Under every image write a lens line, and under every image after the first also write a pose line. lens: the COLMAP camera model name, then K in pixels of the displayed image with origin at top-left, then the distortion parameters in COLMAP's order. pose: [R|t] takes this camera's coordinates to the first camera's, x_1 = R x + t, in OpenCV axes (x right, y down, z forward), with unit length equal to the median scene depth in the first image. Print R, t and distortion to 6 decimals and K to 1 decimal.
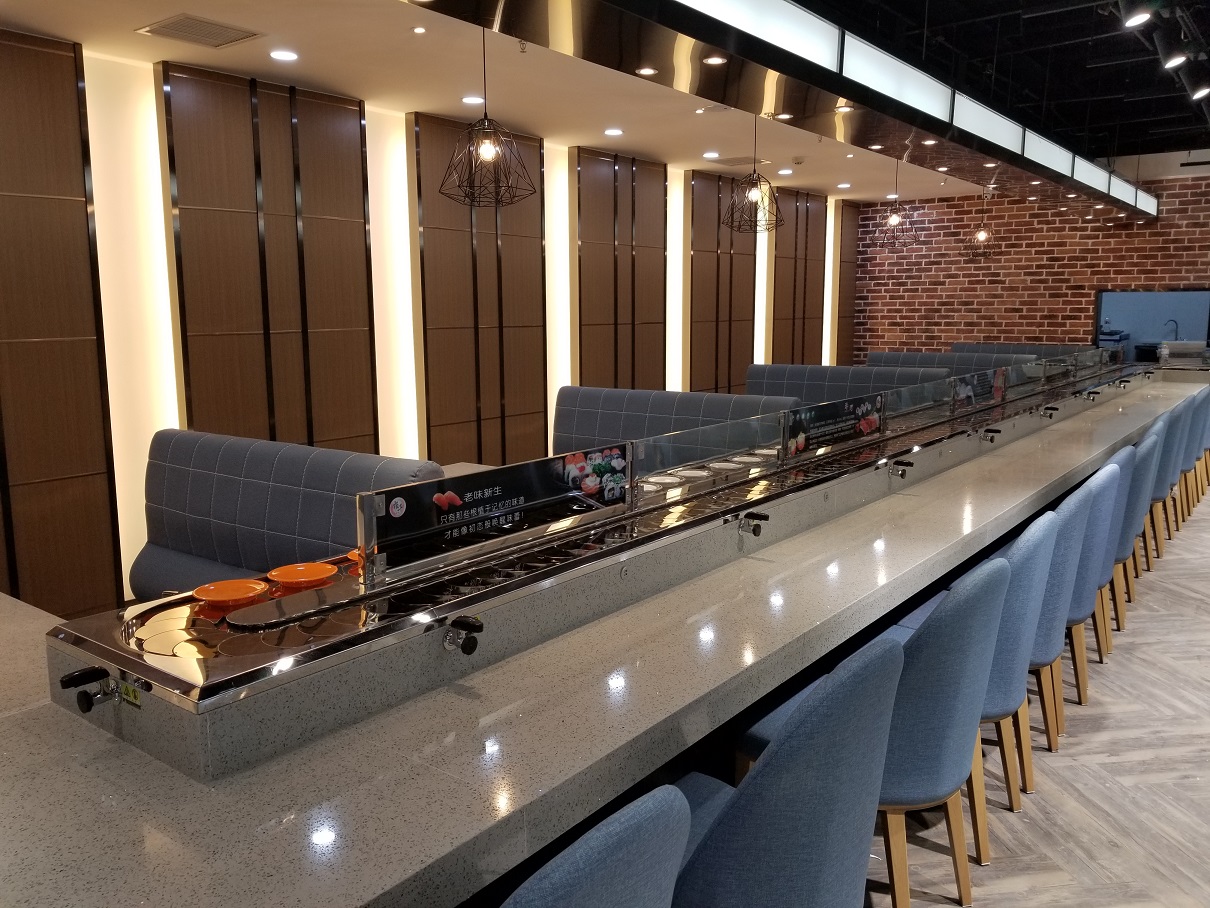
lens RADIAL K [[947.2, 0, 588.4], [0, 947.2, 451.4], [0, 0, 1]] dist [0.063489, -0.124894]
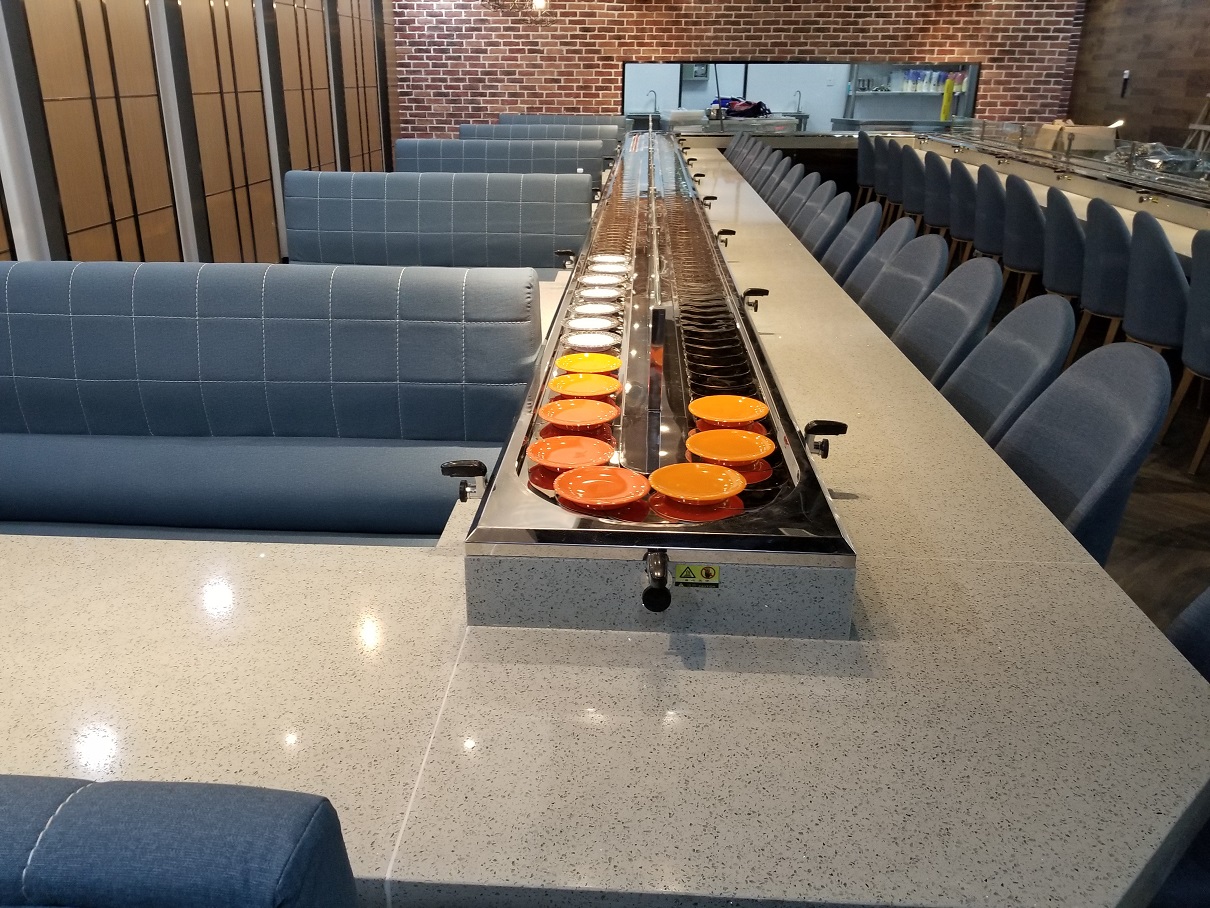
lens RADIAL K [[951.9, 0, 581.4], [0, 951.9, 450.4], [0, 0, 1]] dist [0.006319, -0.004970]
pose [[0.823348, -0.198528, 0.531681, -0.335413], [0.075231, 0.966733, 0.244475, -0.018455], [-0.562528, -0.161289, 0.810893, 0.143319]]
